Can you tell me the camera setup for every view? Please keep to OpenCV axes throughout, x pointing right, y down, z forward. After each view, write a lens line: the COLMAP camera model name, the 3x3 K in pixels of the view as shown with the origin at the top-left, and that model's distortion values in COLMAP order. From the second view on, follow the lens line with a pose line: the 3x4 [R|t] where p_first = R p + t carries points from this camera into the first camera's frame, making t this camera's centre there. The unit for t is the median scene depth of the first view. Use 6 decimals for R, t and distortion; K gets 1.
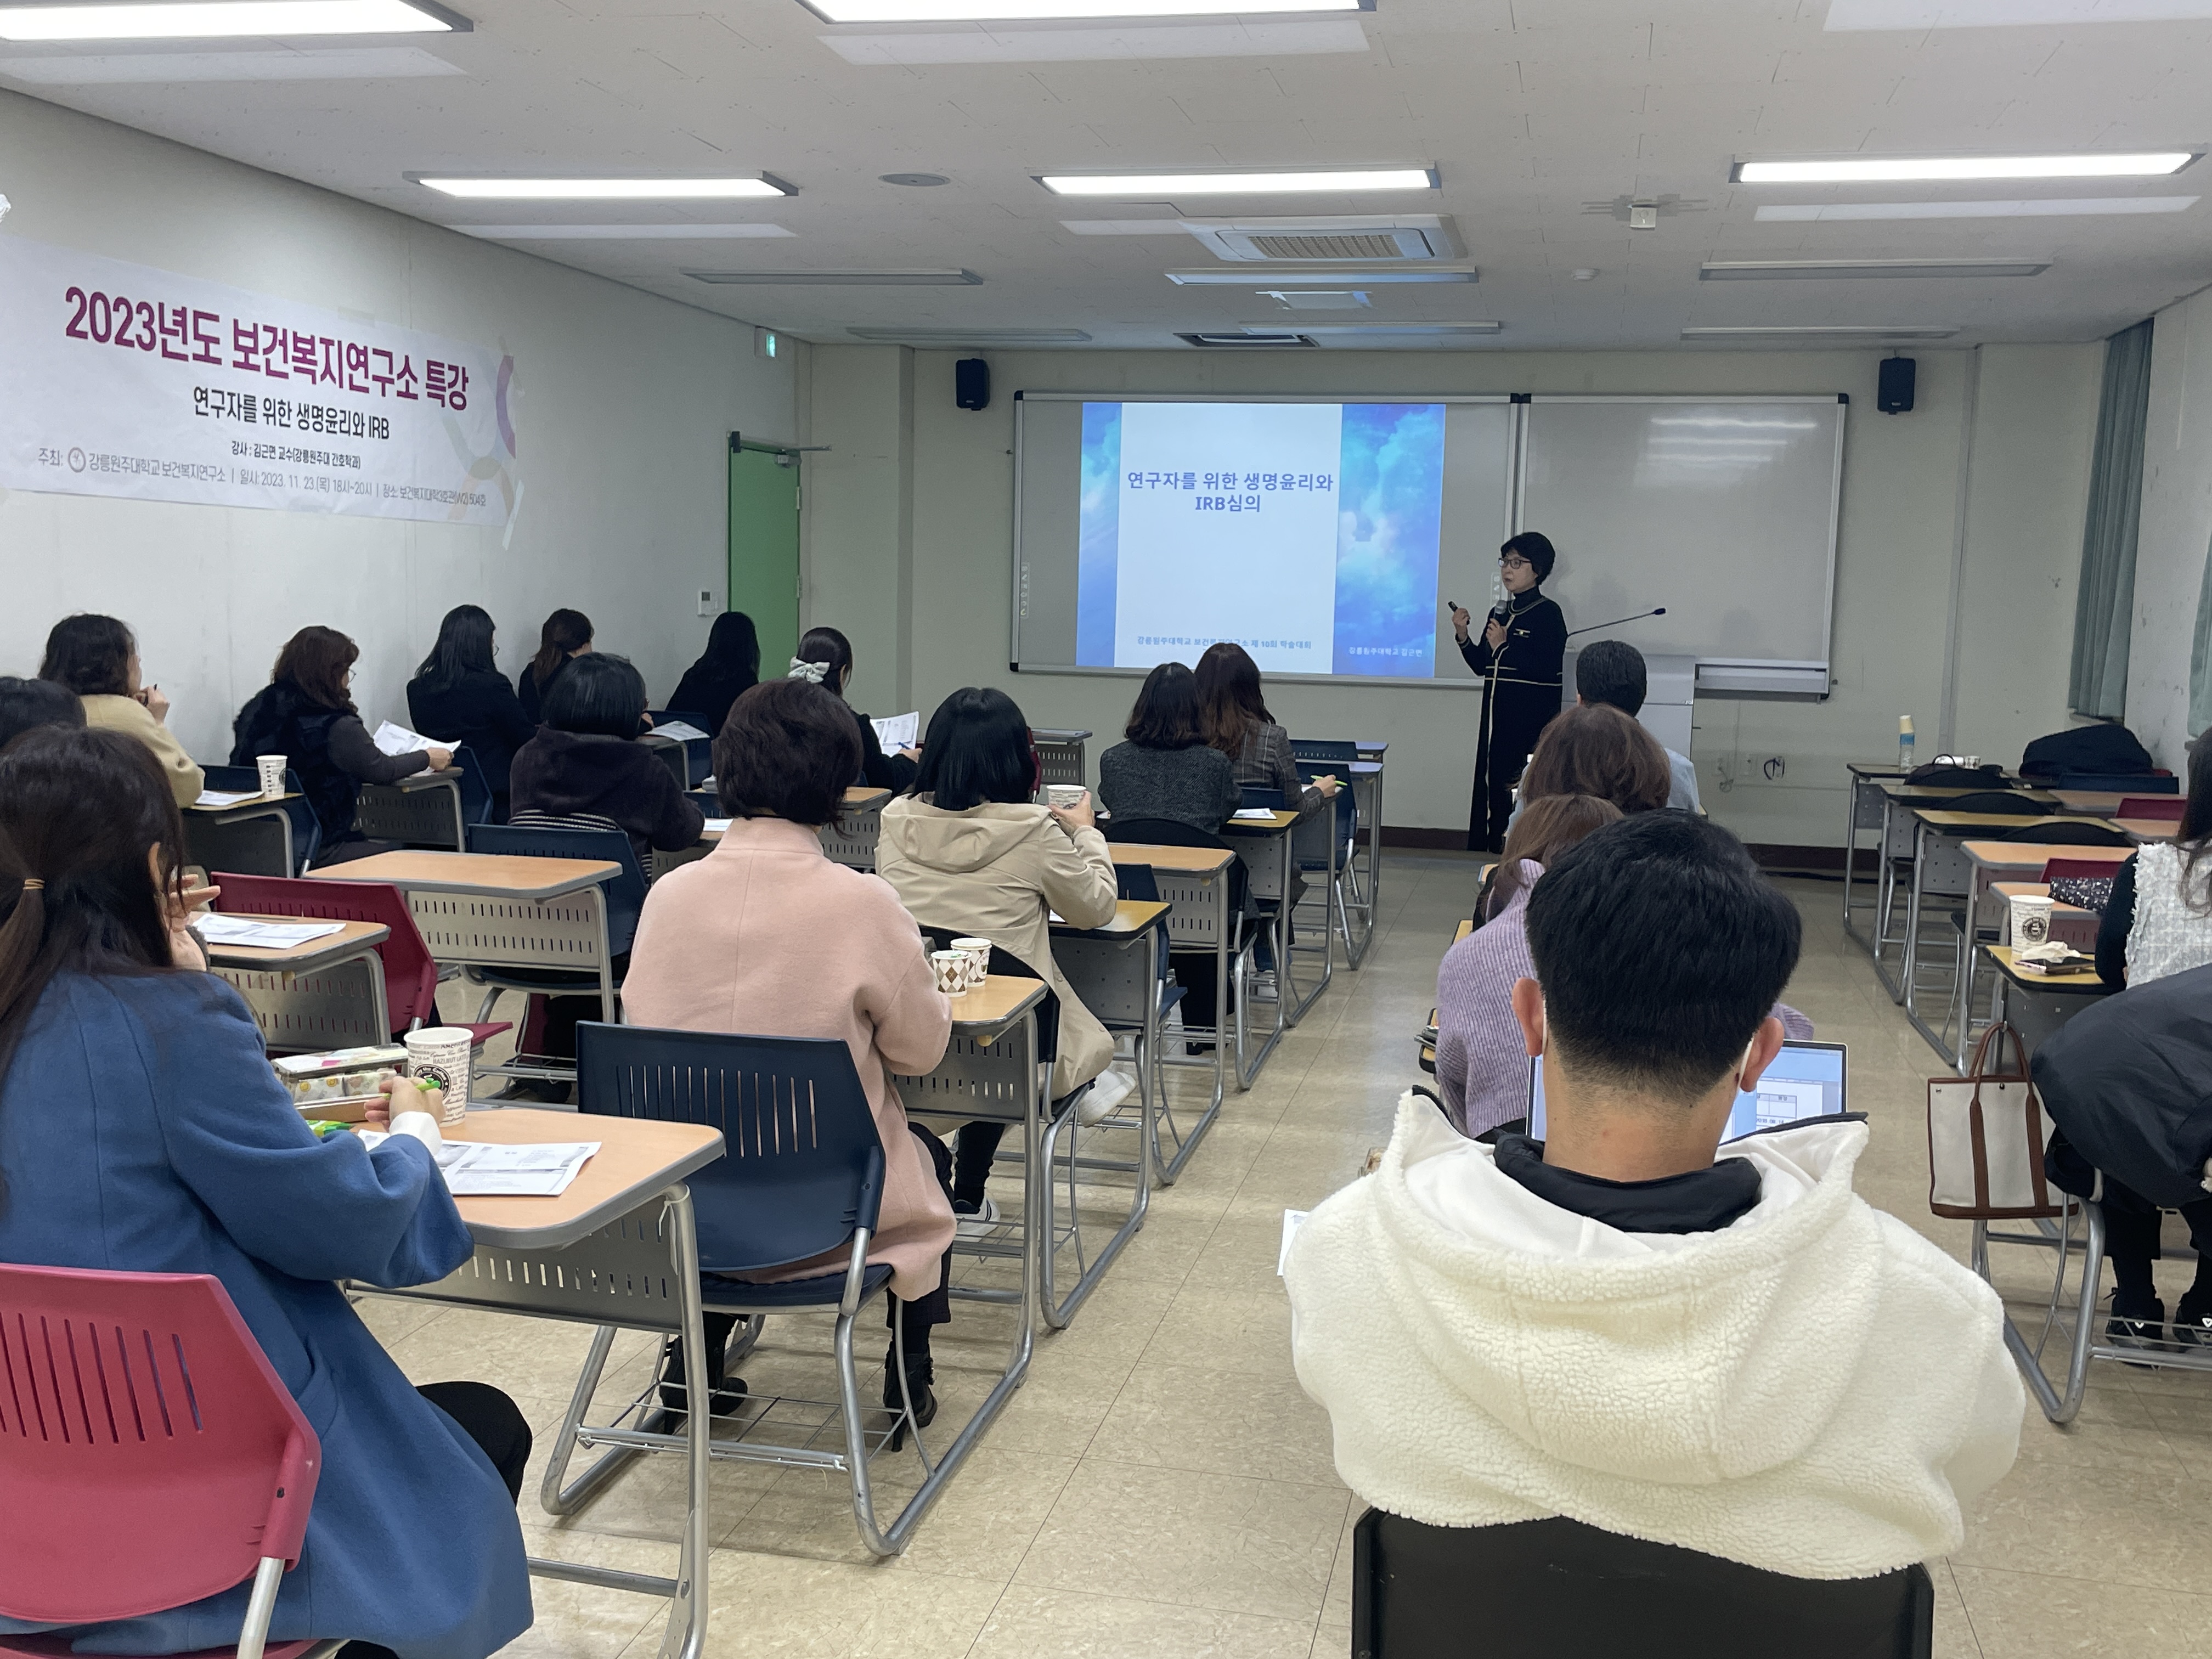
lens RADIAL K [[2140.1, 0, 1096.9], [0, 2140.1, 837.7], [0, 0, 1]] dist [0.053020, 0.000000]
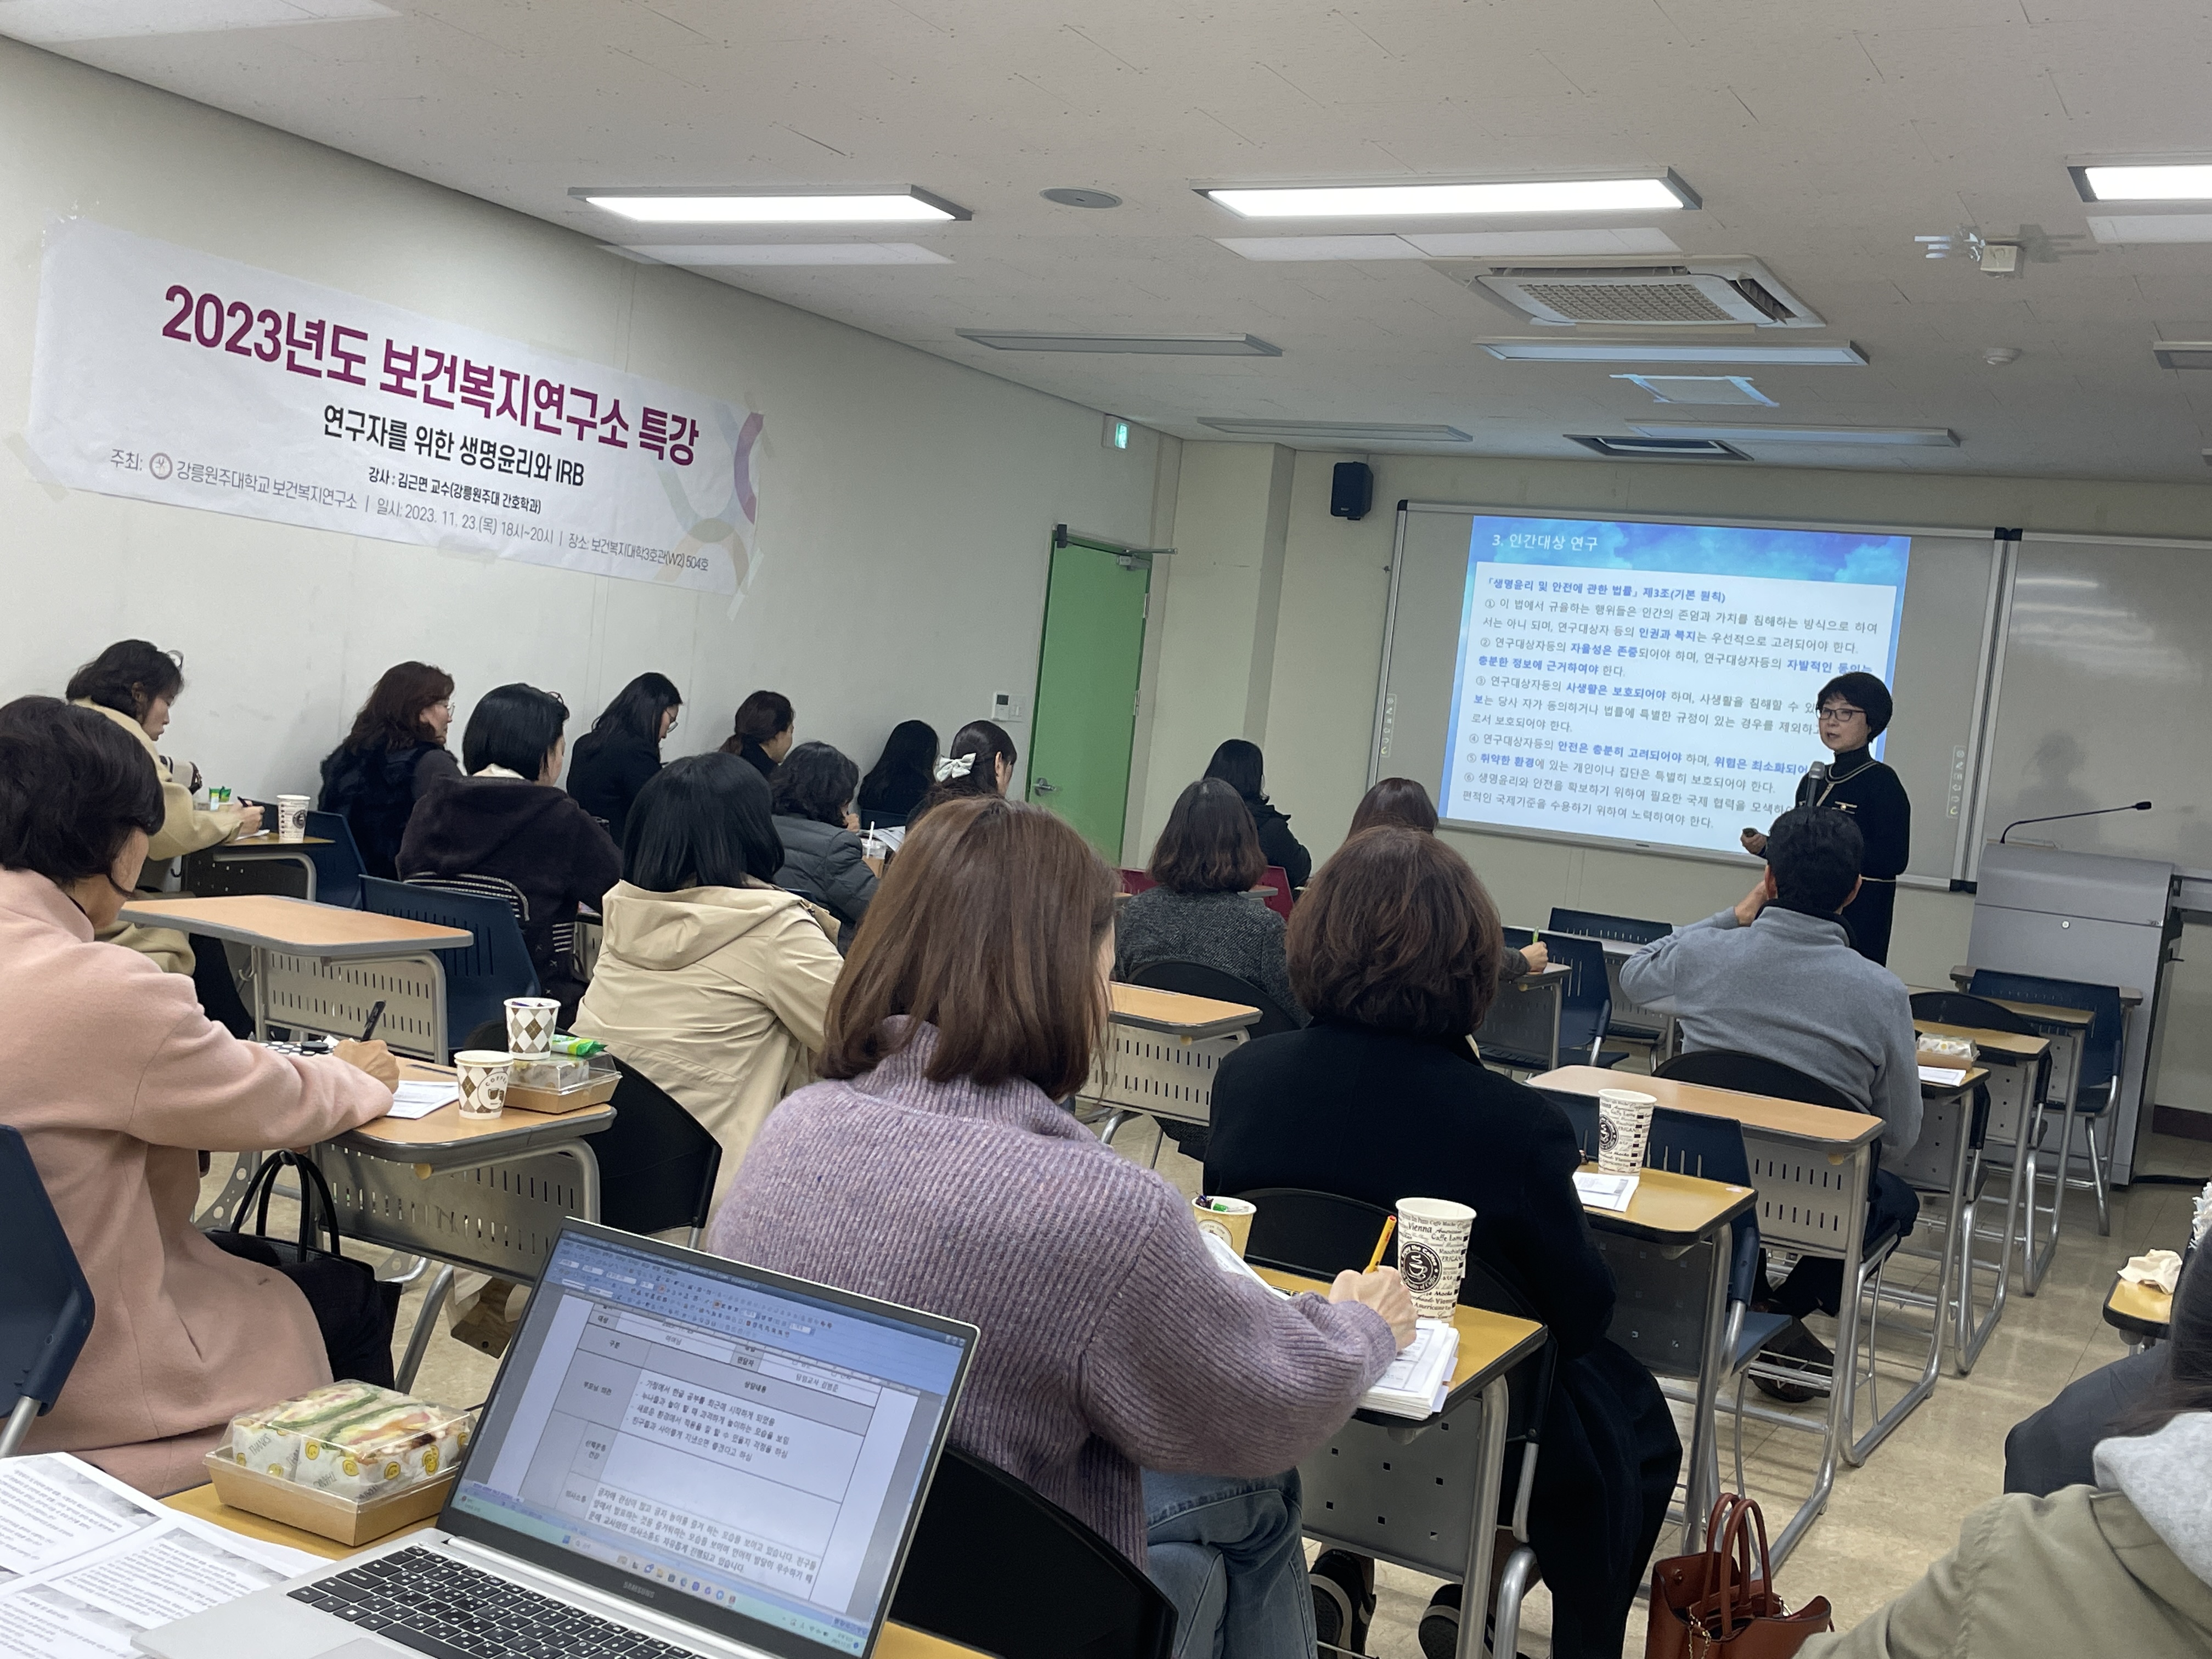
lens RADIAL K [[2251.8, 0, 1103.4], [0, 2251.8, 832.8], [0, 0, 1]] dist [0.081475, 0.000000]
pose [[0.957856, 0.089949, -0.272803, 0.176920], [-0.111967, 0.991503, -0.066215, 0.002391], [0.264529, 0.093970, 0.959789, 0.149196]]
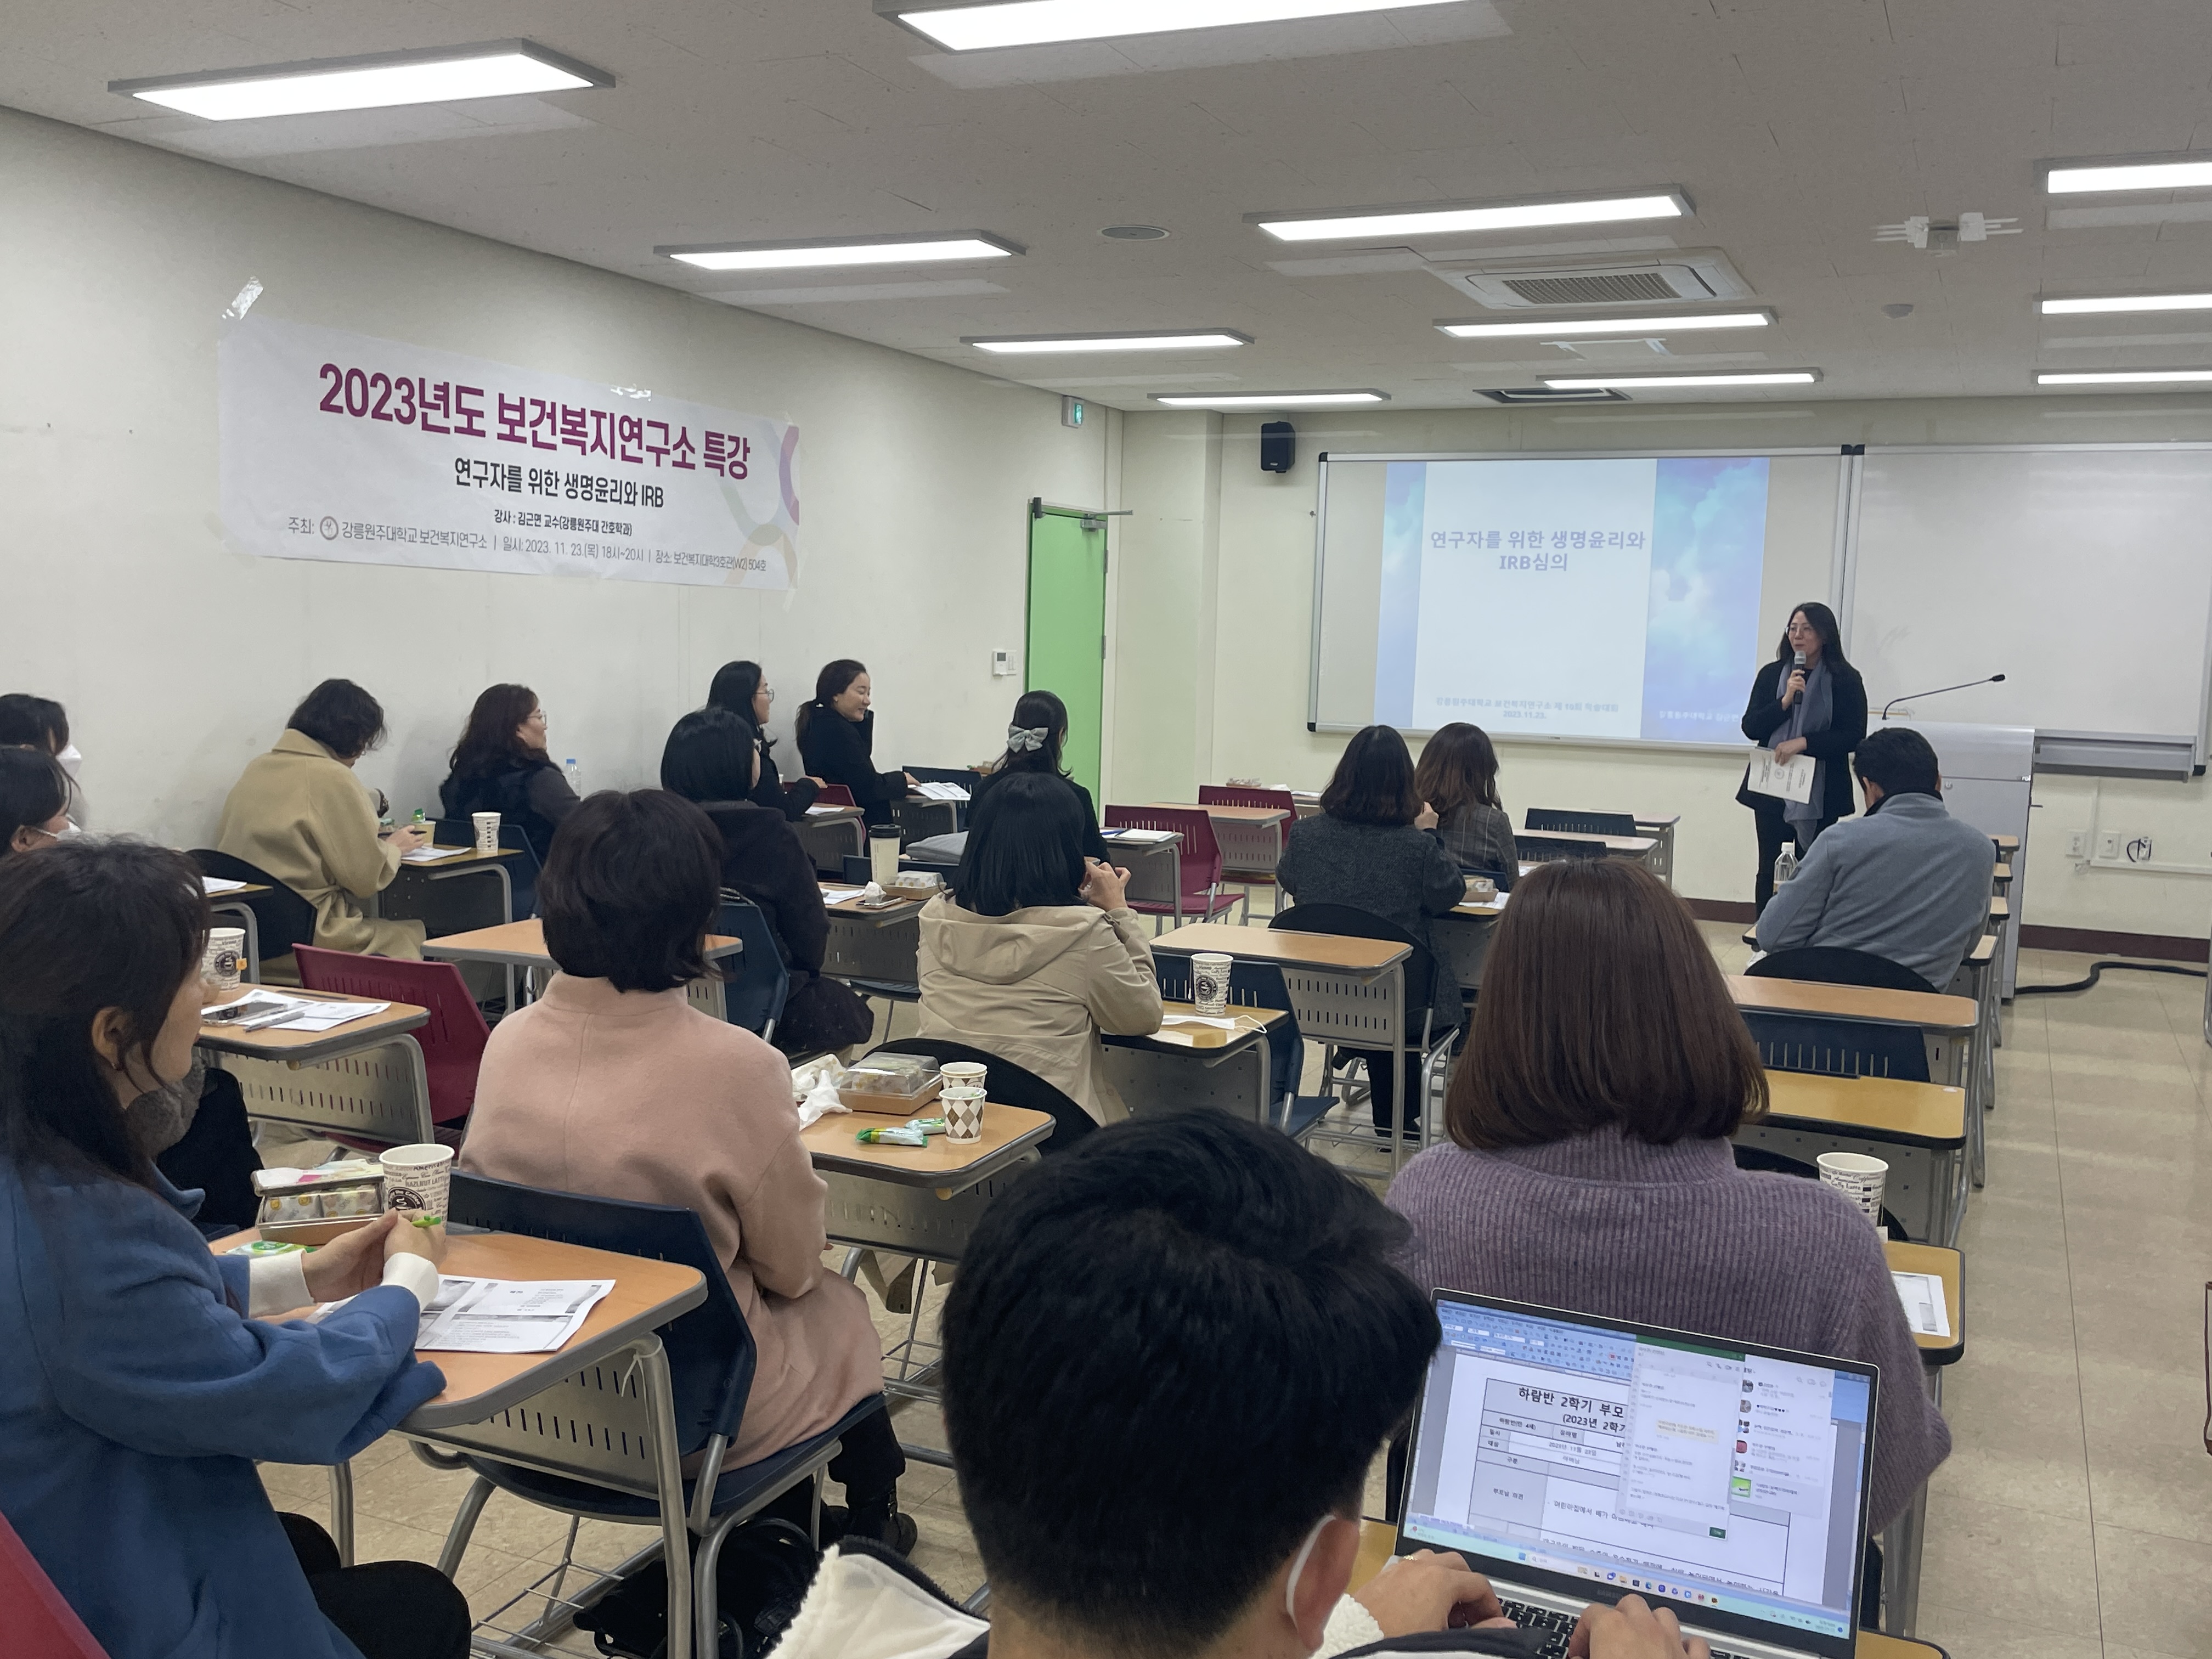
lens RADIAL K [[1989.3, 0, 1099.9], [0, 1989.3, 822.8], [0, 0, 1]] dist [0.102922, -0.009052]
pose [[0.981158, 0.022160, -0.191931, 0.071434], [-0.026716, 0.999419, -0.021183, -0.019506], [0.191350, 0.025911, 0.981180, 0.104604]]
